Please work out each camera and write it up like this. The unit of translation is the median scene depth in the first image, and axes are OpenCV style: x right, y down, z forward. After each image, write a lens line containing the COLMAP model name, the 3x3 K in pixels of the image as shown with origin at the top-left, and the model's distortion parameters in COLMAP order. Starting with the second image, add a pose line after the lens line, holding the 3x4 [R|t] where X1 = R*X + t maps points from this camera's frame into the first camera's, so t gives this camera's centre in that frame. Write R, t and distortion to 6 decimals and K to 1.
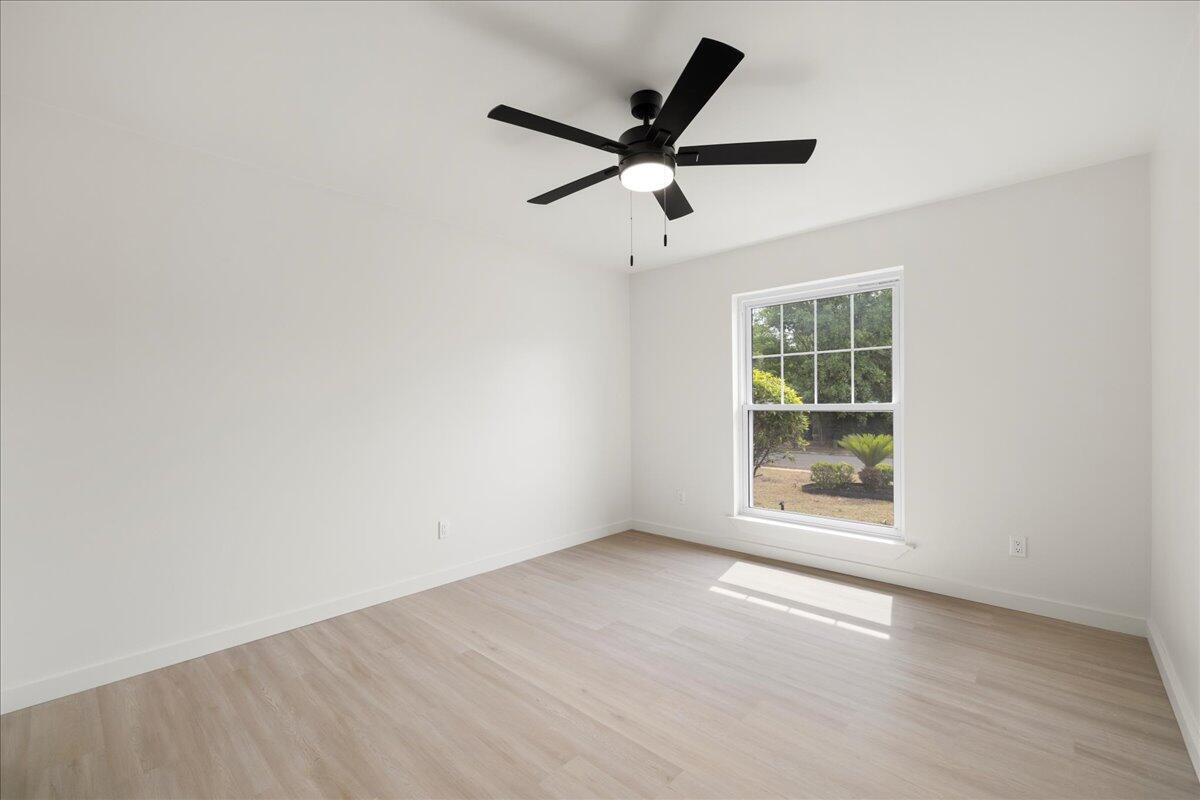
lens RADIAL K [[497.7, 0, 600.0], [0, 497.7, 400.0], [0, 0, 1]] dist [0.000715, -0.000315]
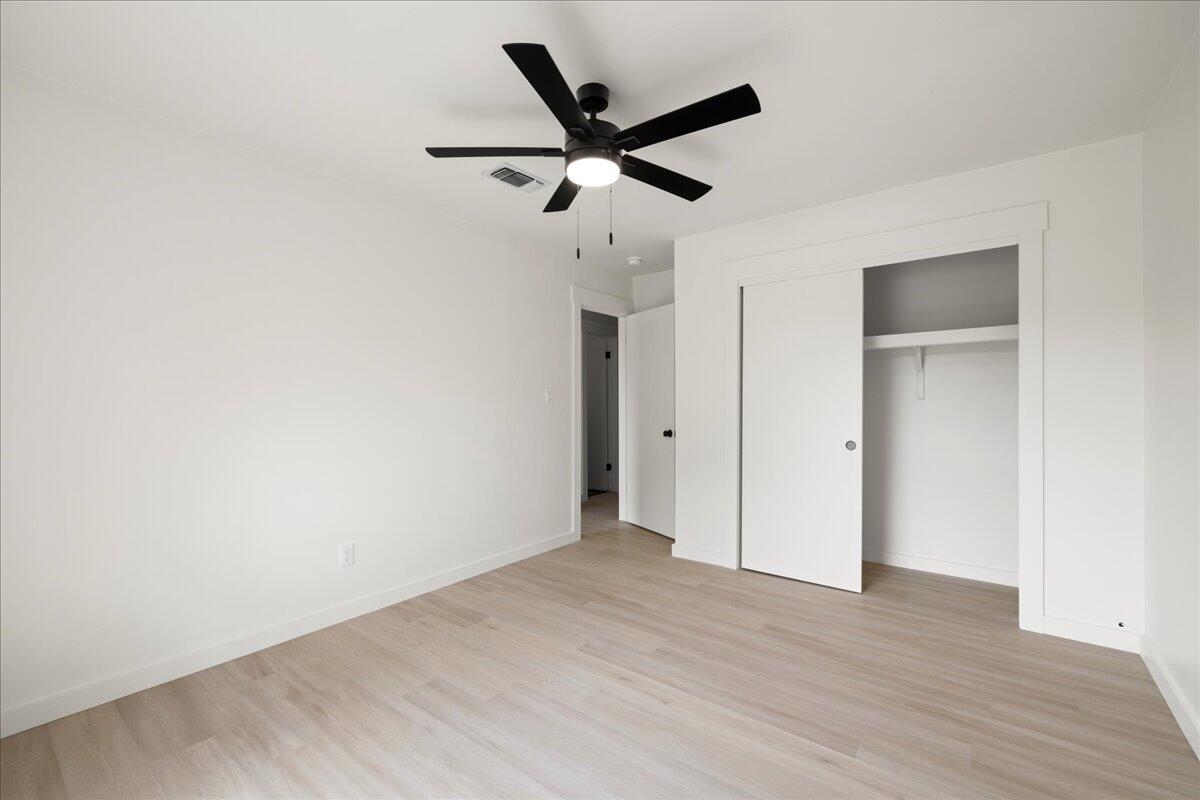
lens RADIAL K [[497.7, 0, 600.0], [0, 497.7, 400.0], [0, 0, 1]] dist [0.000715, -0.000315]
pose [[-0.996225, 0.011602, -0.086028, 0.172206], [0.012652, 0.999852, -0.011674, 0.016143], [0.085880, -0.012718, -0.996224, 1.988009]]
